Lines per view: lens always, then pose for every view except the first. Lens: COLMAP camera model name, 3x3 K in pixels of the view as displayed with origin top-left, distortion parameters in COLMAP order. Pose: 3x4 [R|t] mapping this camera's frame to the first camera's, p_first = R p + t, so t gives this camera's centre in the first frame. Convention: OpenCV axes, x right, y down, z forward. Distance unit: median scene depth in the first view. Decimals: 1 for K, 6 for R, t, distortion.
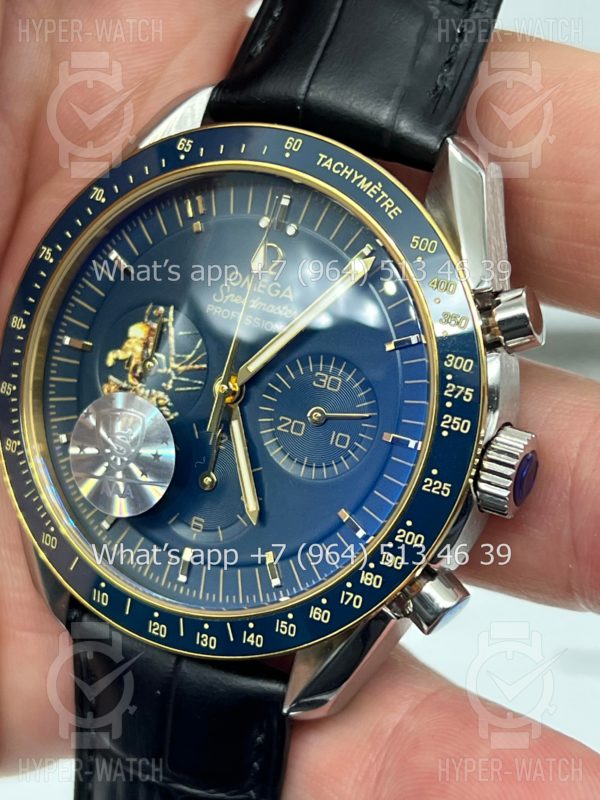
lens RADIAL K [[1837.2, 0, 301.8], [0, 1837.2, 405.4], [0, 0, 1]] dist [0.261110, 0.000000]
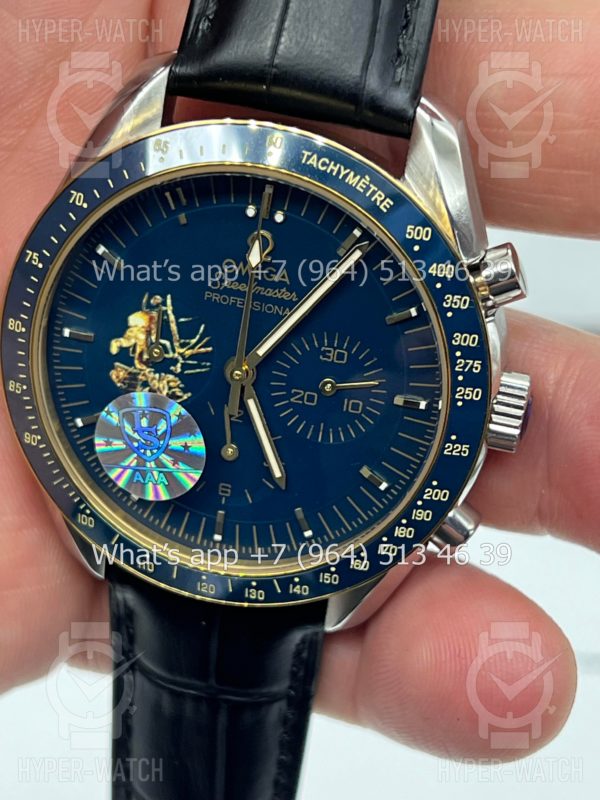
lens RADIAL K [[1837.2, 0, 295.8], [0, 1837.2, 400.3], [0, 0, 1]] dist [0.261110, 0.000000]
pose [[0.973681, -0.179031, 0.141043, -0.163509], [0.126654, 0.939520, 0.318214, -0.331726], [-0.189483, -0.291975, 0.937468, -0.007093]]
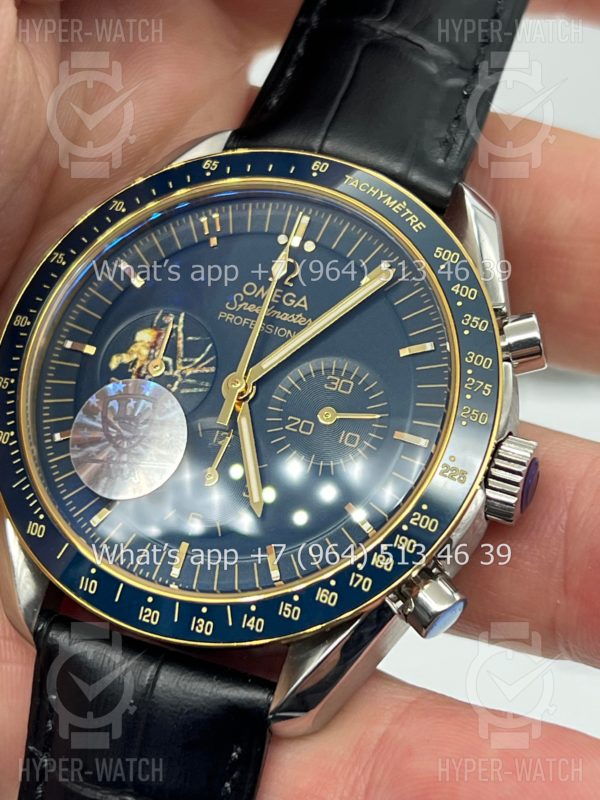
lens RADIAL K [[1837.2, 0, 292.1], [0, 1837.2, 398.9], [0, 0, 1]] dist [0.261110, 0.000000]
pose [[0.981240, 0.109430, 0.158725, -0.173840], [-0.061787, 0.958369, -0.278766, 0.282699], [-0.182622, 0.263729, 0.947152, 0.034883]]
